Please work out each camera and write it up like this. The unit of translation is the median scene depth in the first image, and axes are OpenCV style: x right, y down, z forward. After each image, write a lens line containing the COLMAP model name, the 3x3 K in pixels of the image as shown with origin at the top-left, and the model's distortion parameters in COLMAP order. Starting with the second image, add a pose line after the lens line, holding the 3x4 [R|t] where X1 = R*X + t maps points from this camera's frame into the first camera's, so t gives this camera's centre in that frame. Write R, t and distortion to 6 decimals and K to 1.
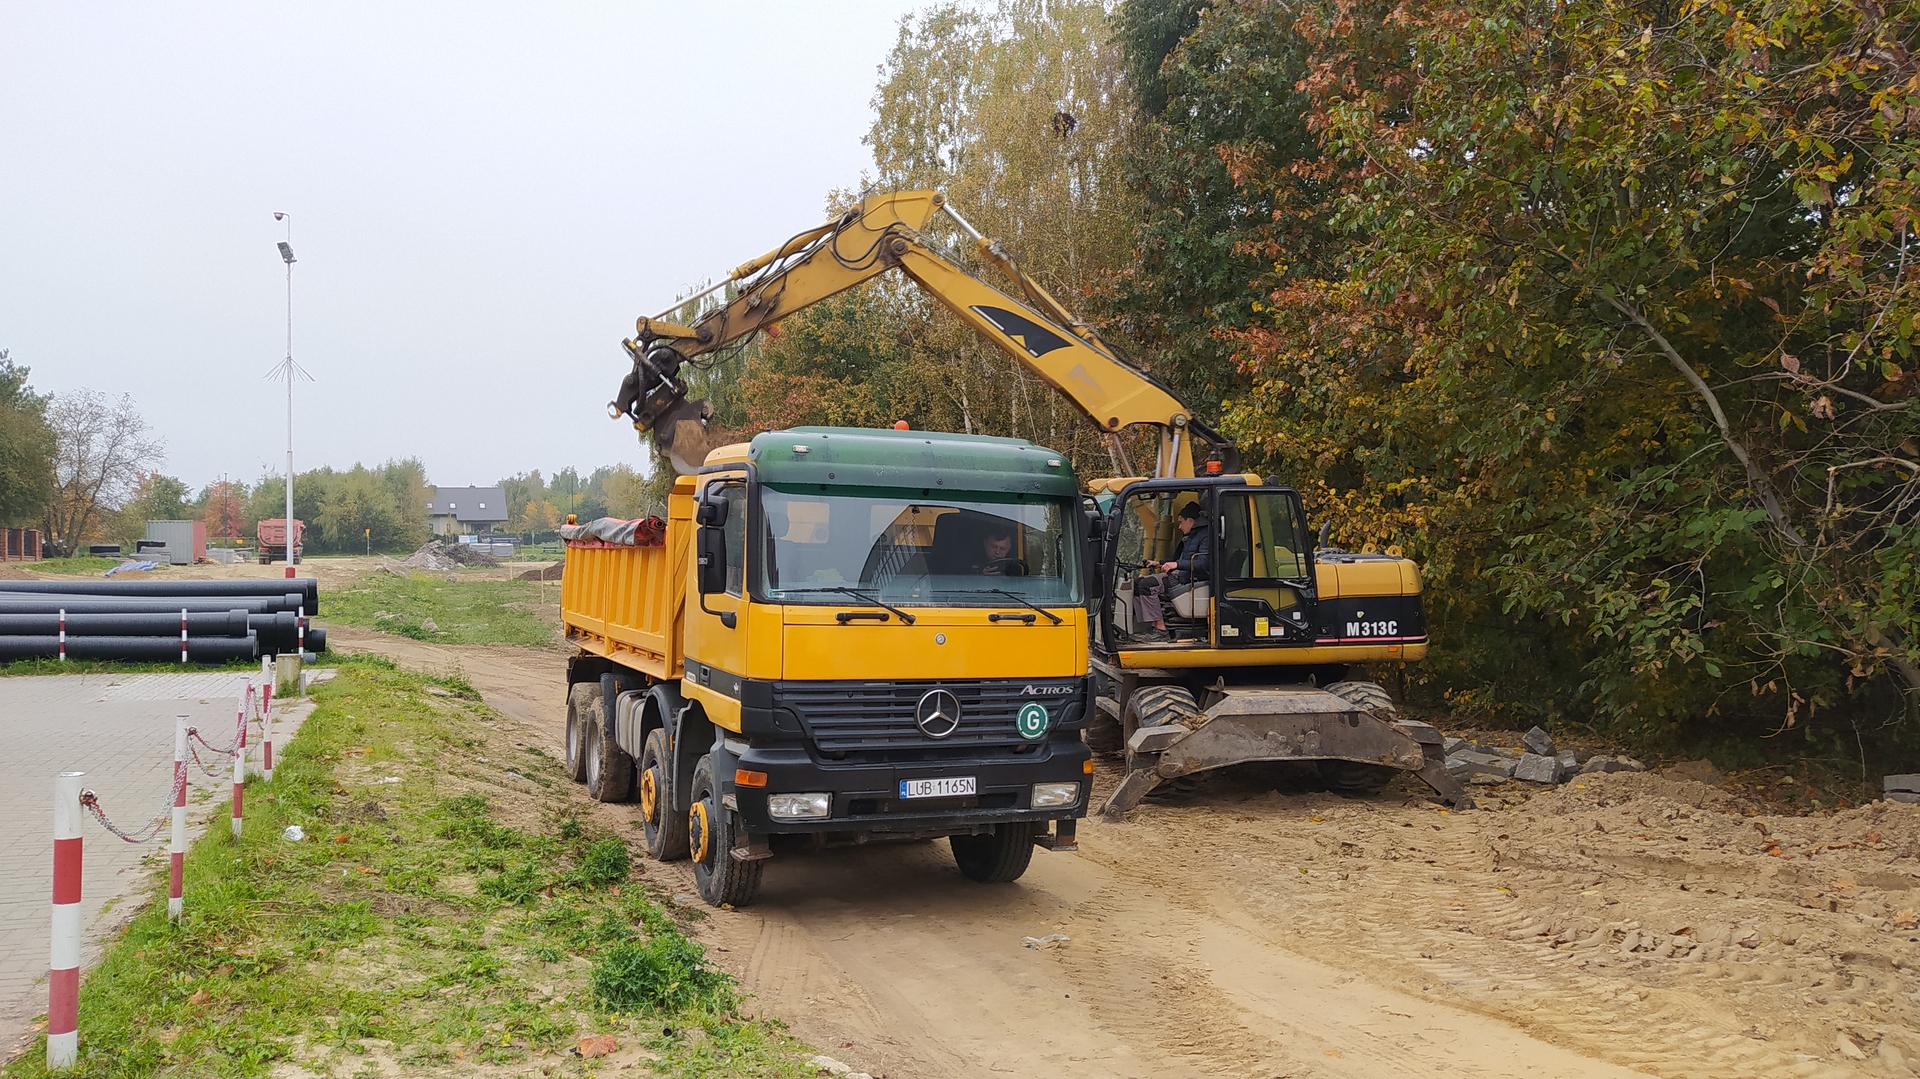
lens RADIAL K [[1527.0, 0, 1021.8], [0, 1527.0, 536.4], [0, 0, 1]] dist [0.078504, -0.122501]
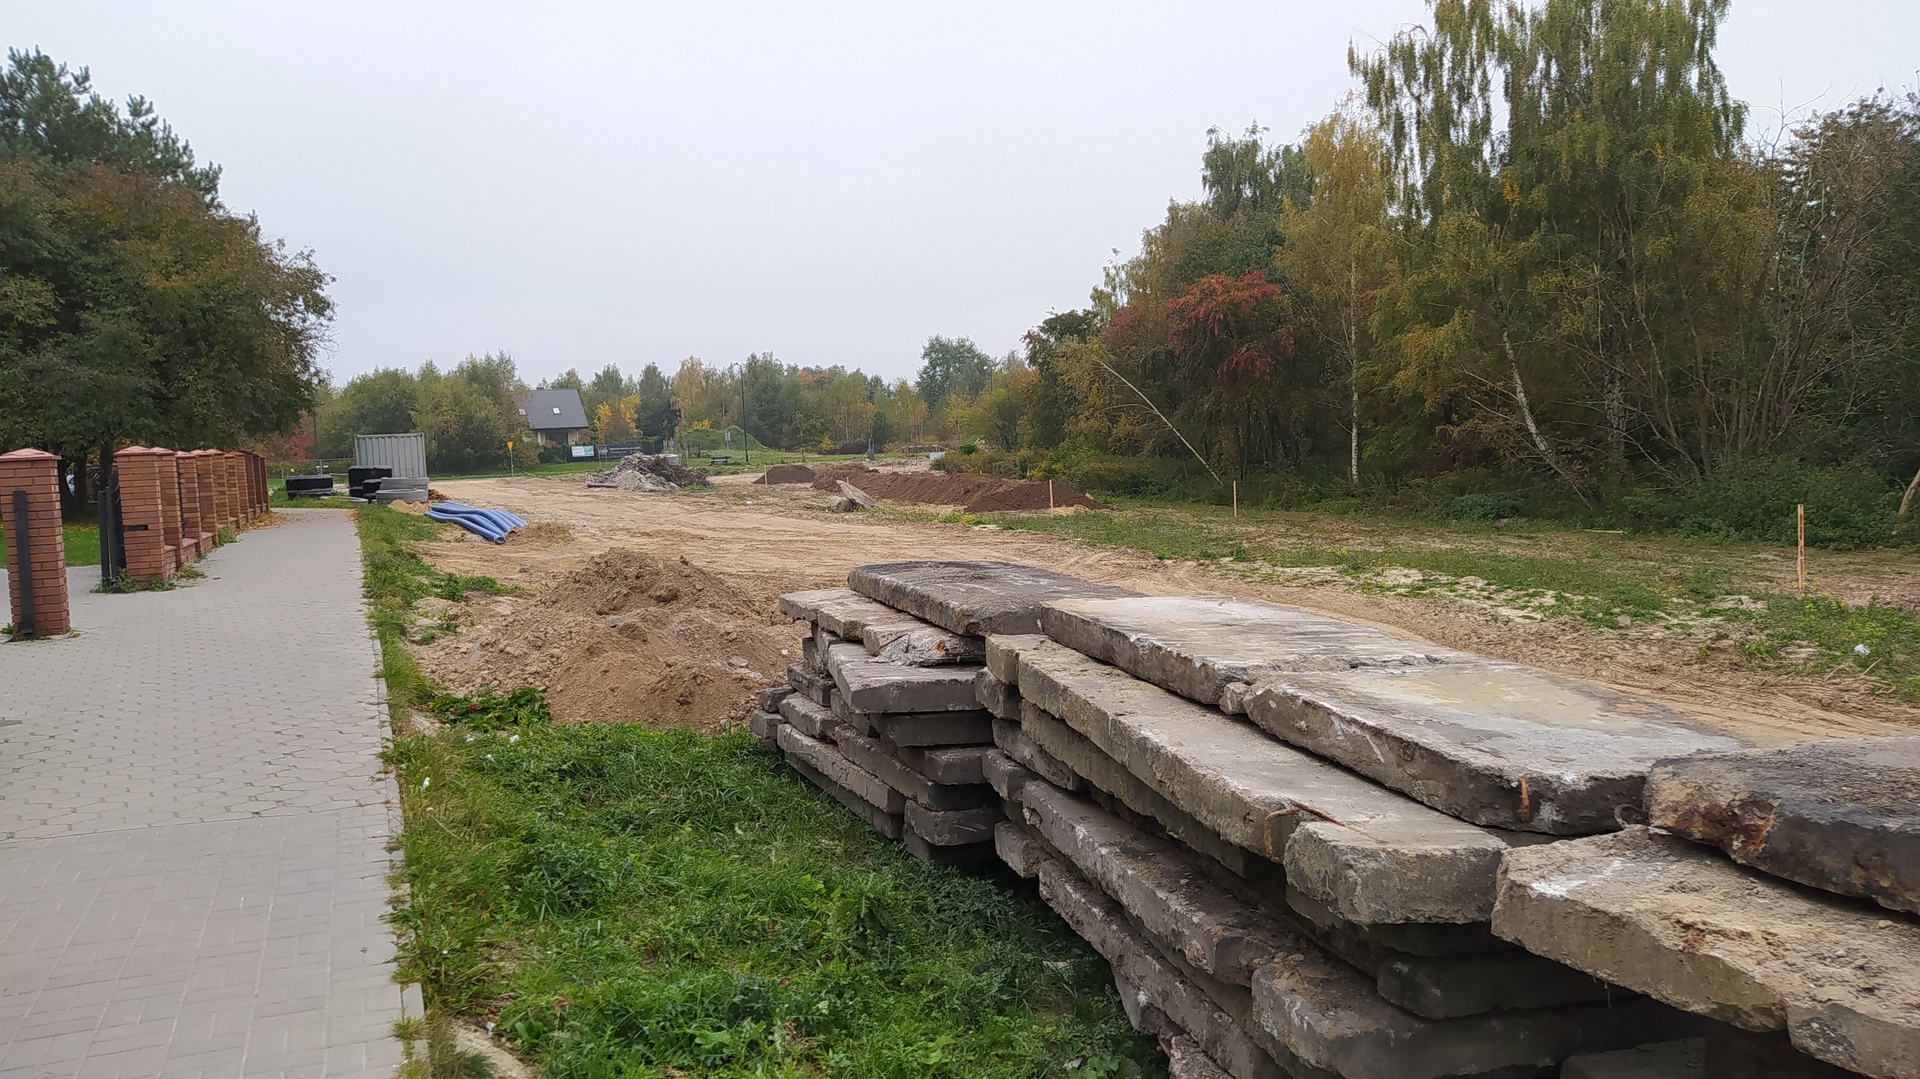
lens RADIAL K [[1522.1, 0, 959.2], [0, 1522.1, 531.6], [0, 0, 1]] dist [0.118227, -0.069507]
pose [[0.999326, -0.036515, 0.003683, -1.117239], [0.036189, 0.997123, 0.066611, -0.015063], [-0.006105, -0.066433, 0.997772, 1.236159]]
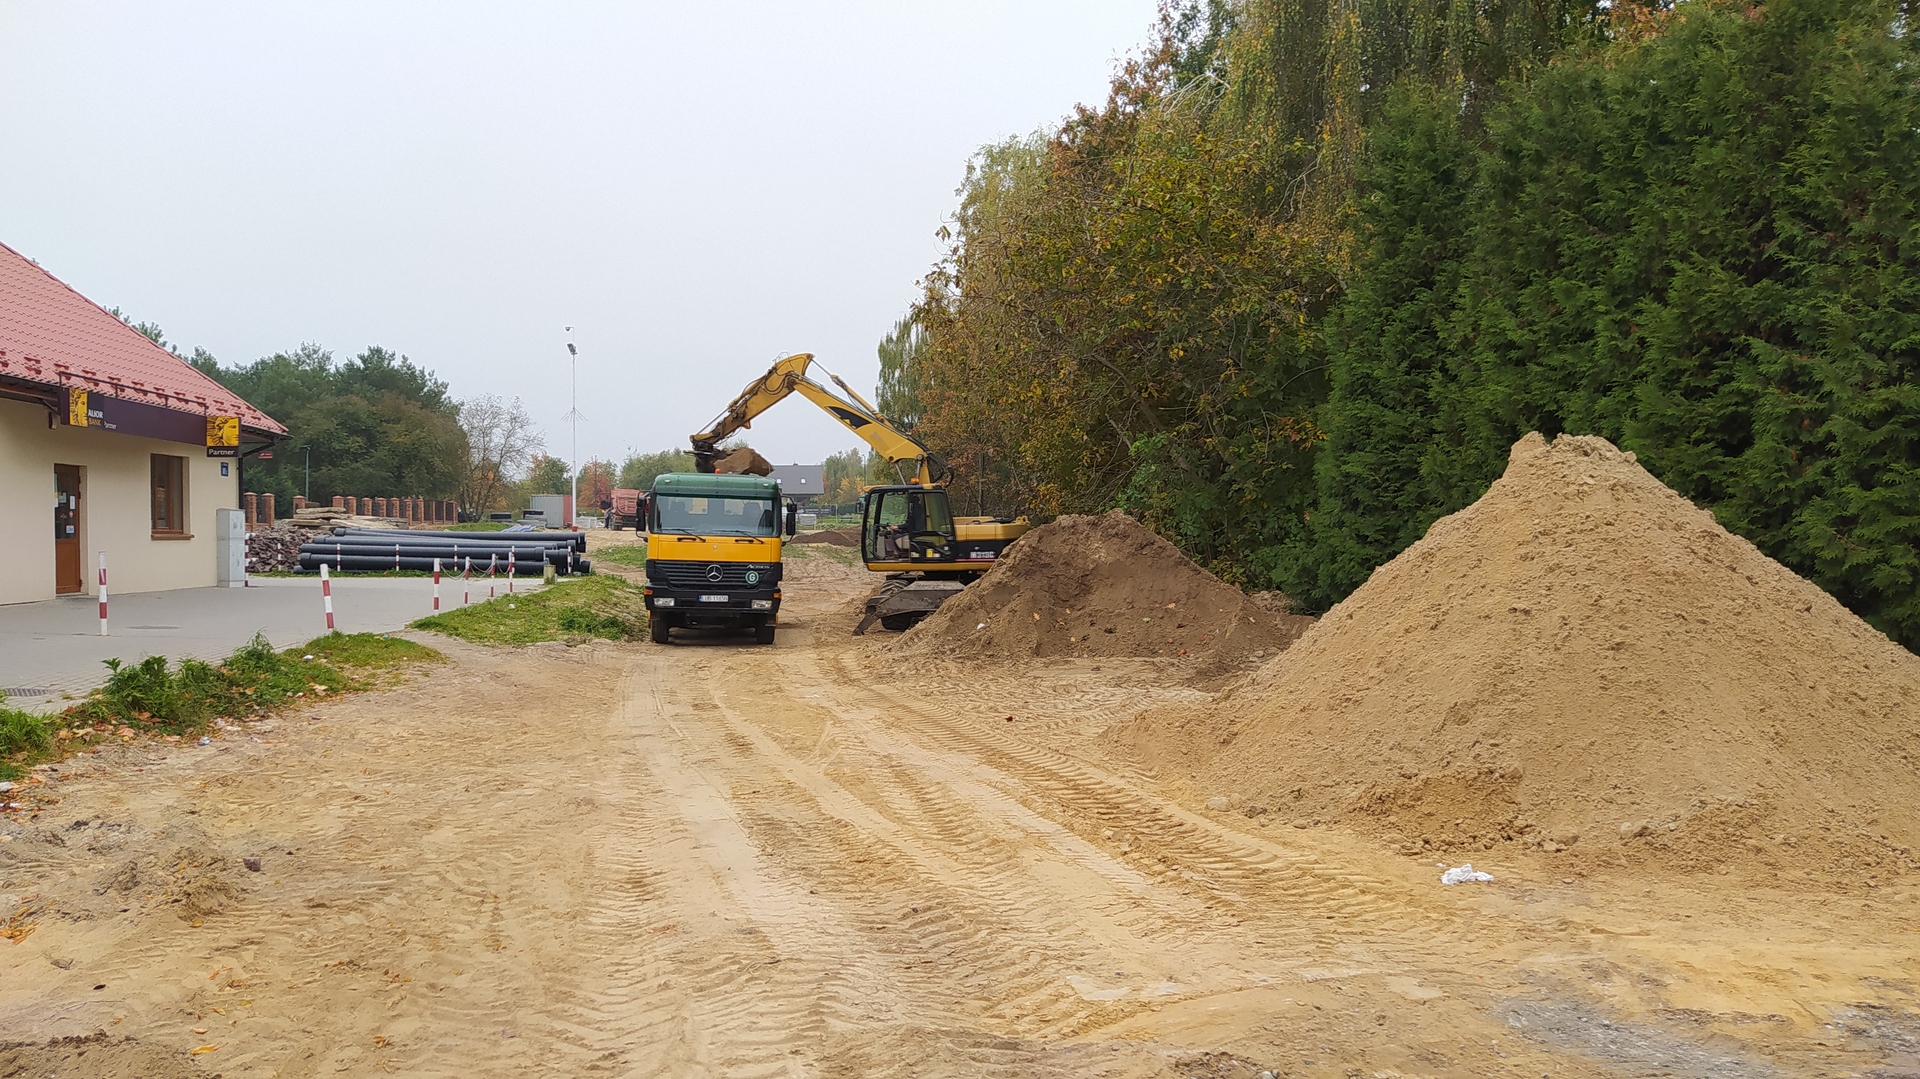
lens RADIAL K [[1522.1, 0, 959.2], [0, 1522.1, 531.6], [0, 0, 1]] dist [0.118227, -0.069507]
pose [[0.967872, 0.009521, -0.251263, 0.414413], [-0.005889, 0.999867, 0.015202, -0.003342], [0.251375, -0.013234, 0.967799, -0.620354]]
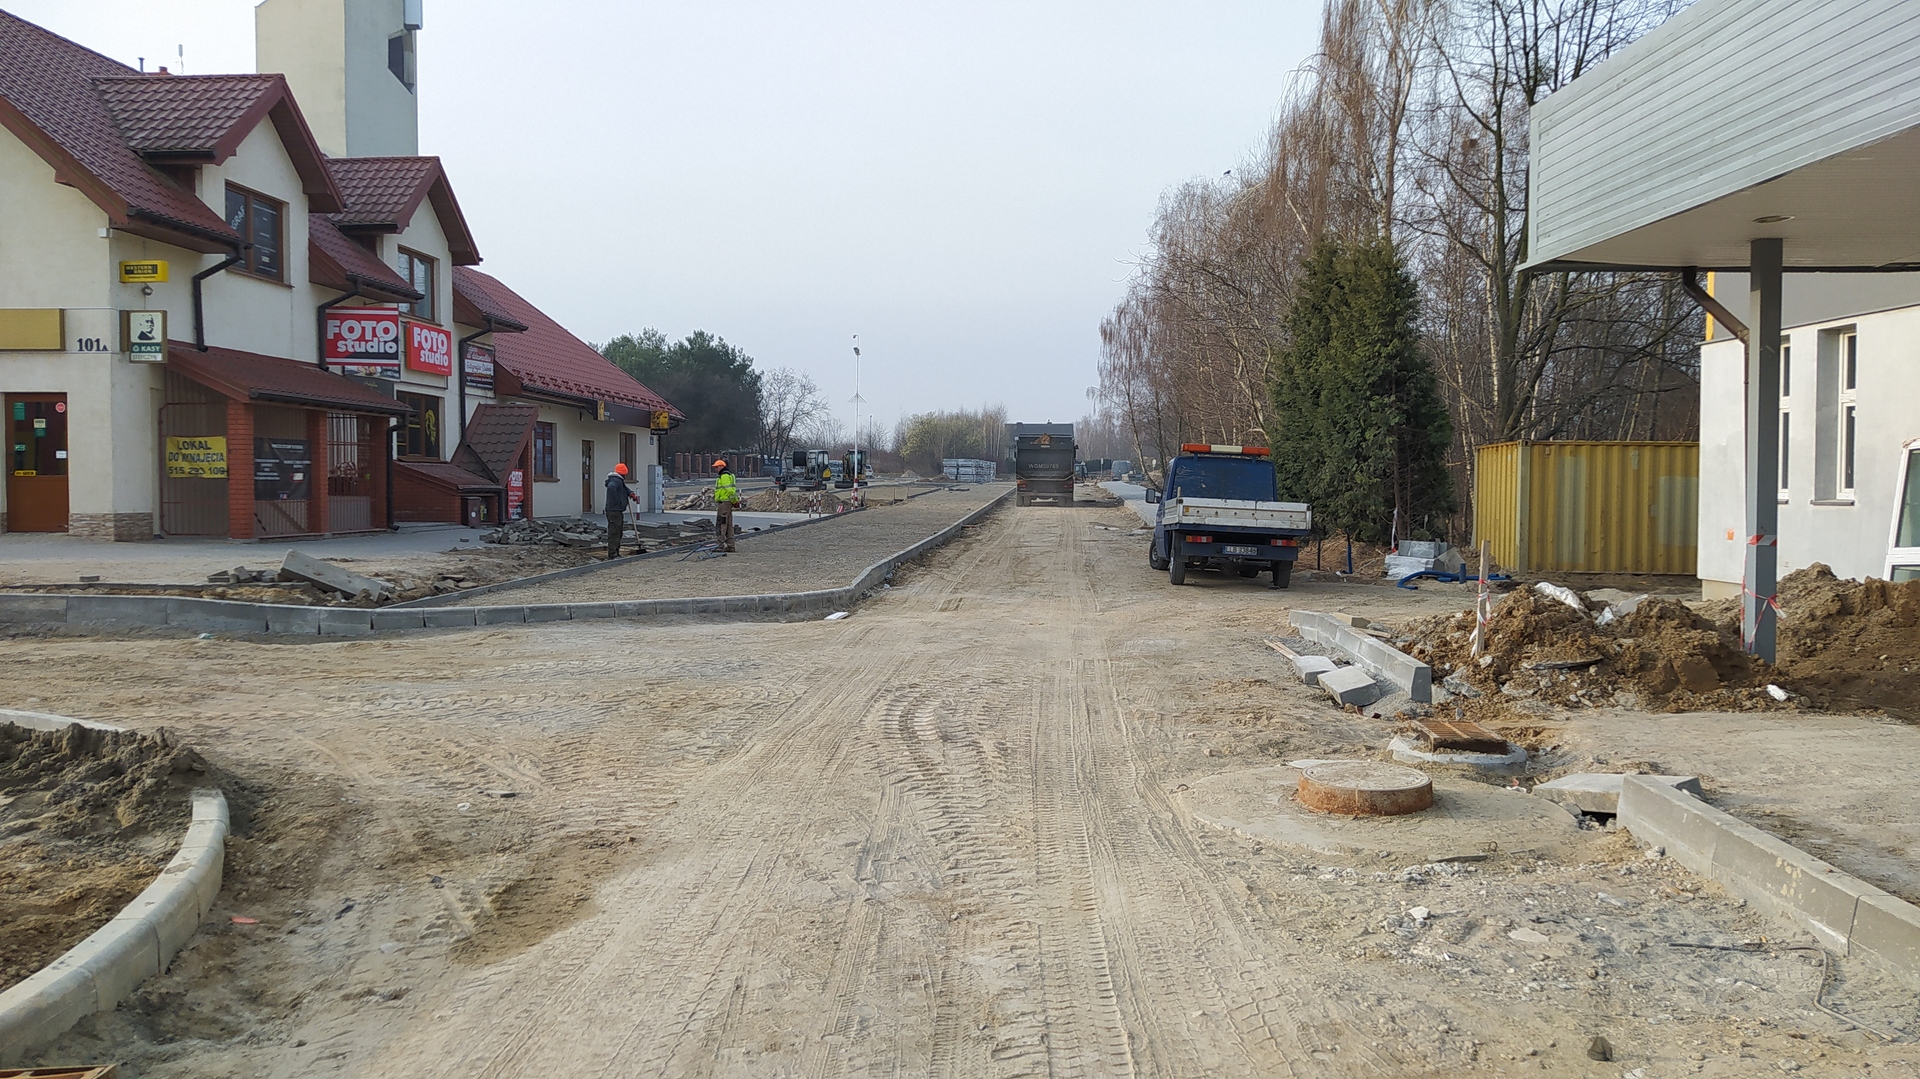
lens RADIAL K [[1489.3, 0, 982.2], [0, 1489.3, 651.9], [0, 0, 1]] dist [0.084344, -0.000306]
pose [[0.915340, 0.063262, -0.397682, 0.735394], [-0.013533, 0.991857, 0.126633, -0.009913], [0.402455, -0.110531, 0.908743, -1.209466]]
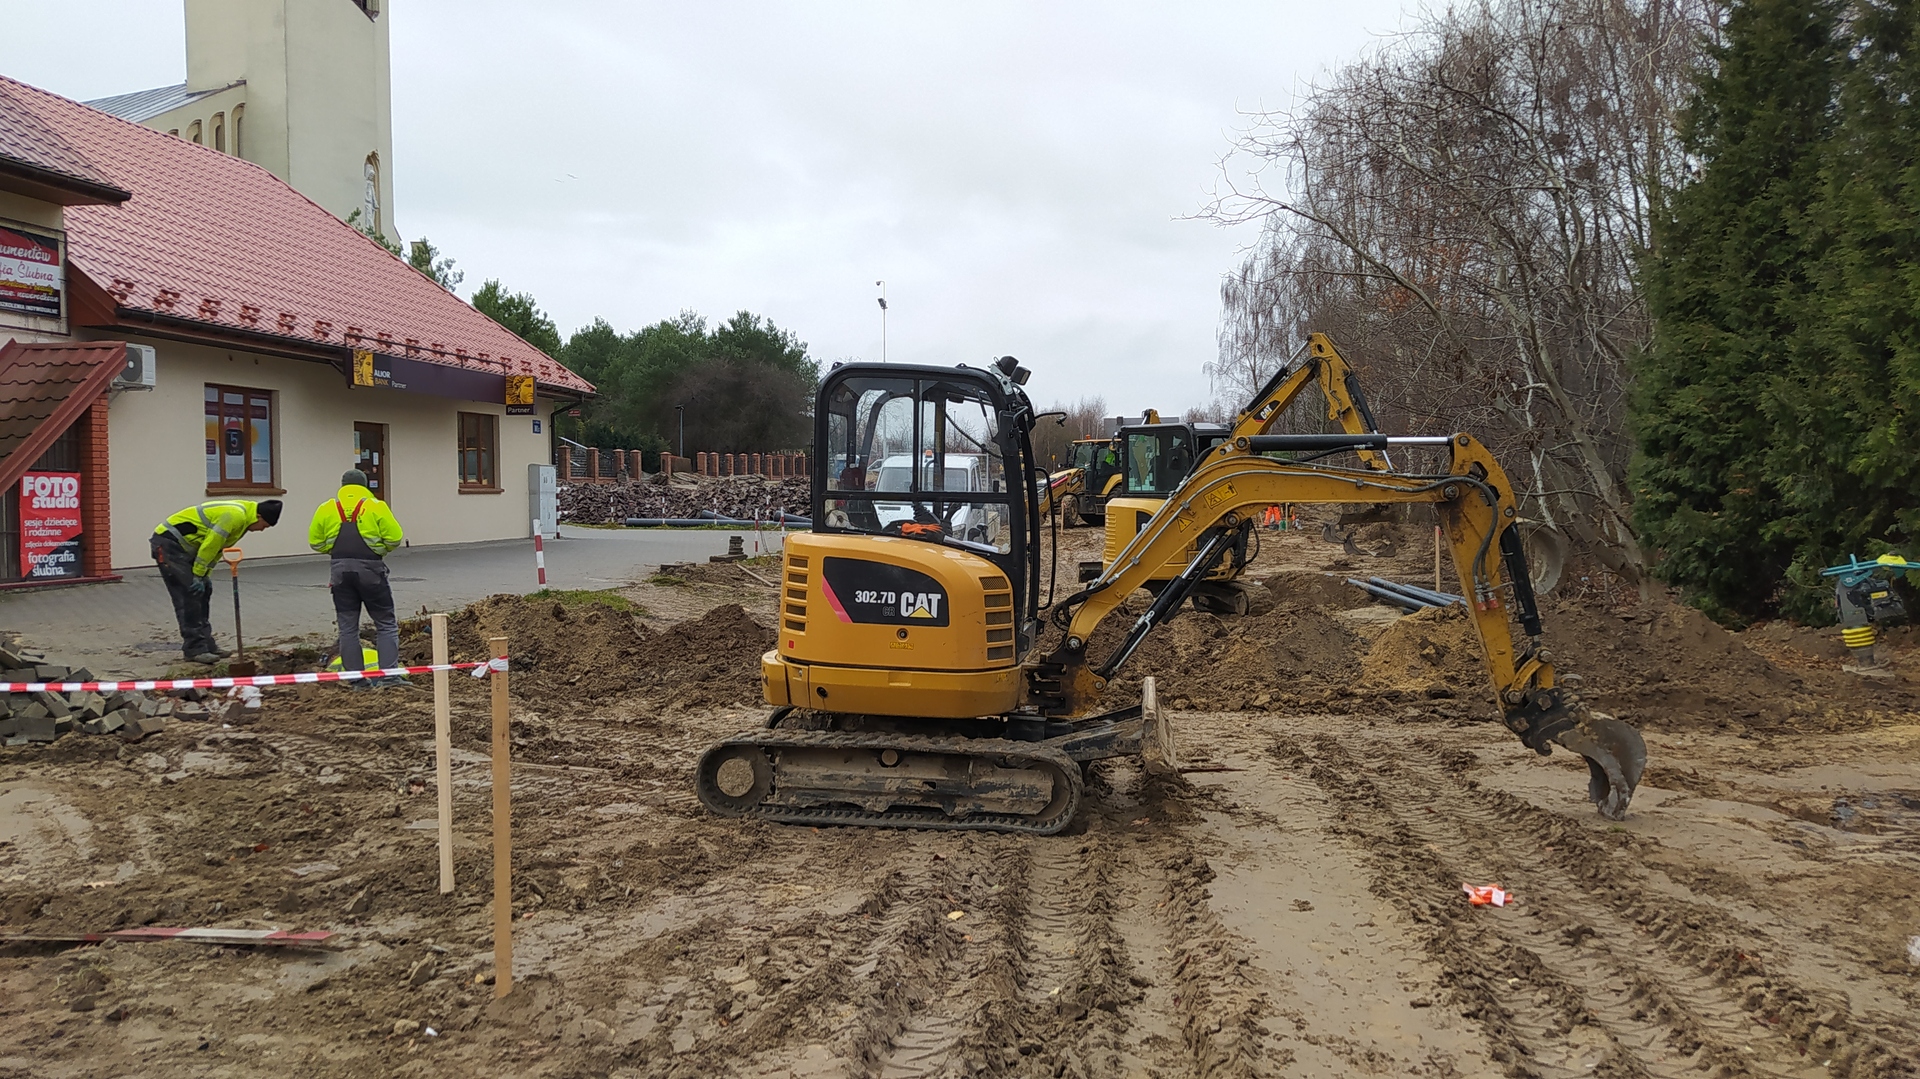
lens RADIAL K [[1498.9, 0, 960.0], [0, 1498.9, 539.5], [0, 0, 1]] dist [0.195999, -0.226258]
pose [[0.879625, 0.023958, -0.475064, 0.457558], [0.001312, 0.998605, 0.052789, -0.003139], [0.475666, -0.047058, 0.878367, -0.523291]]
